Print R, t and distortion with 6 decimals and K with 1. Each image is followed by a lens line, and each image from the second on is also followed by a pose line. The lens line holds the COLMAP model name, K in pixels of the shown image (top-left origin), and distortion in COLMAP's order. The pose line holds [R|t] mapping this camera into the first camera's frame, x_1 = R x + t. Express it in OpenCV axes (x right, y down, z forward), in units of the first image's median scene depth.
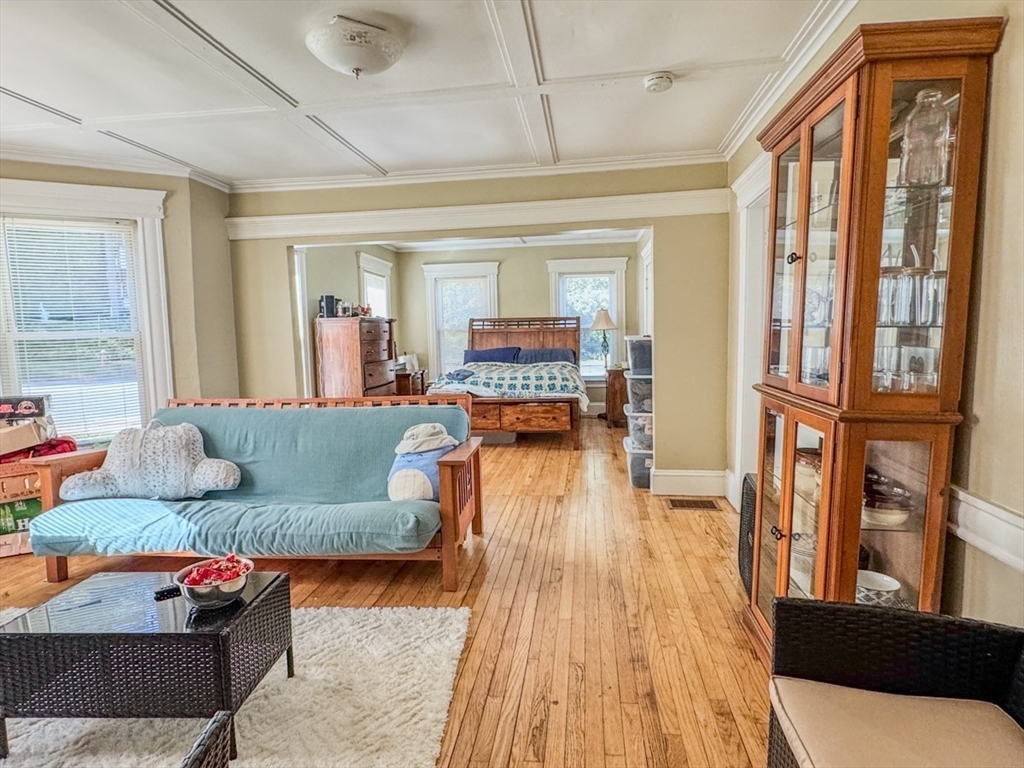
lens RADIAL K [[568.5, 0, 512.0], [0, 568.5, 384.0], [0, 0, 1]] dist [-0.002297, -0.000103]
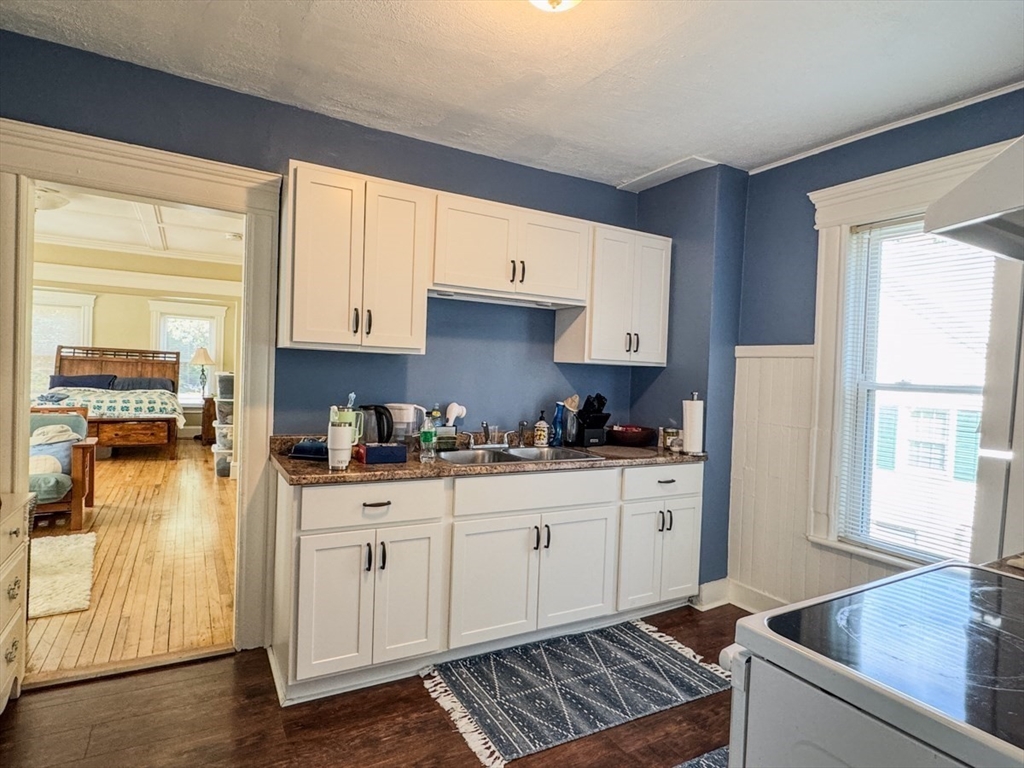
lens RADIAL K [[567.0, 0, 509.8], [0, 567.0, 385.2], [0, 0, 1]] dist [0.001530, 0.001365]
pose [[0.796596, 0.044018, 0.602908, -0.066925], [-0.005397, 0.997824, -0.065720, 0.036809], [-0.604488, 0.049098, 0.795100, -0.548785]]
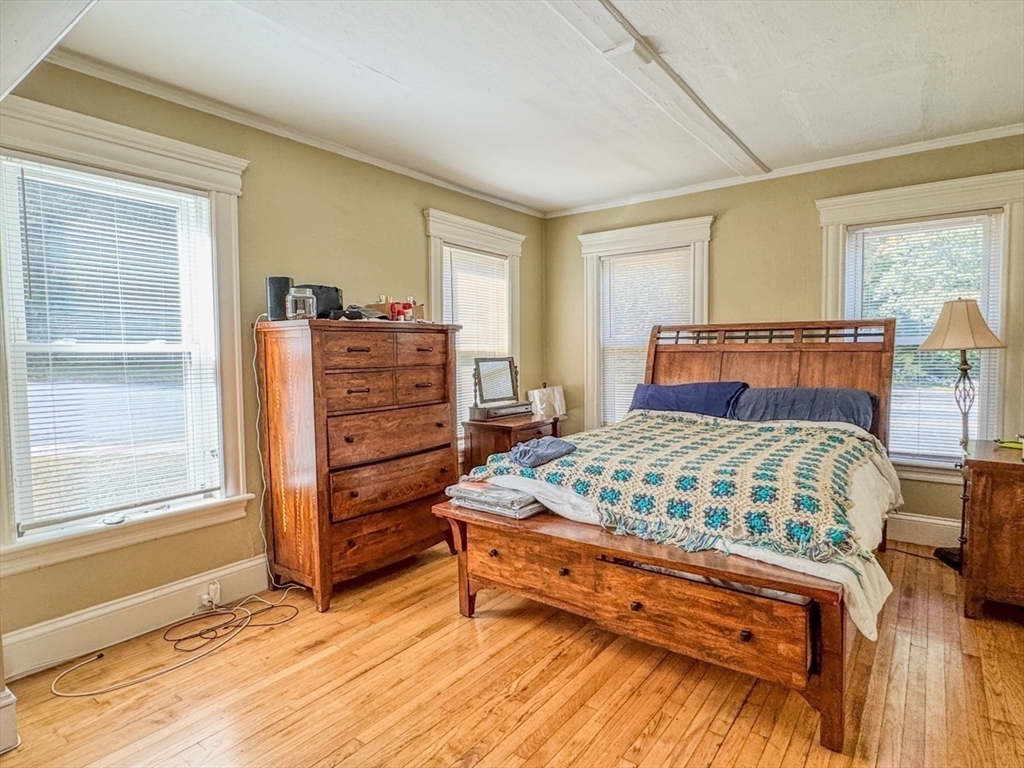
lens RADIAL K [[568.5, 0, 512.0], [0, 568.5, 384.0], [0, 0, 1]] dist [-0.002297, -0.000103]
pose [[0.873399, 0.041215, -0.485259, 0.126292], [-0.053059, 0.998534, -0.010689, -0.079841], [0.484107, 0.035083, 0.874305, 0.790698]]
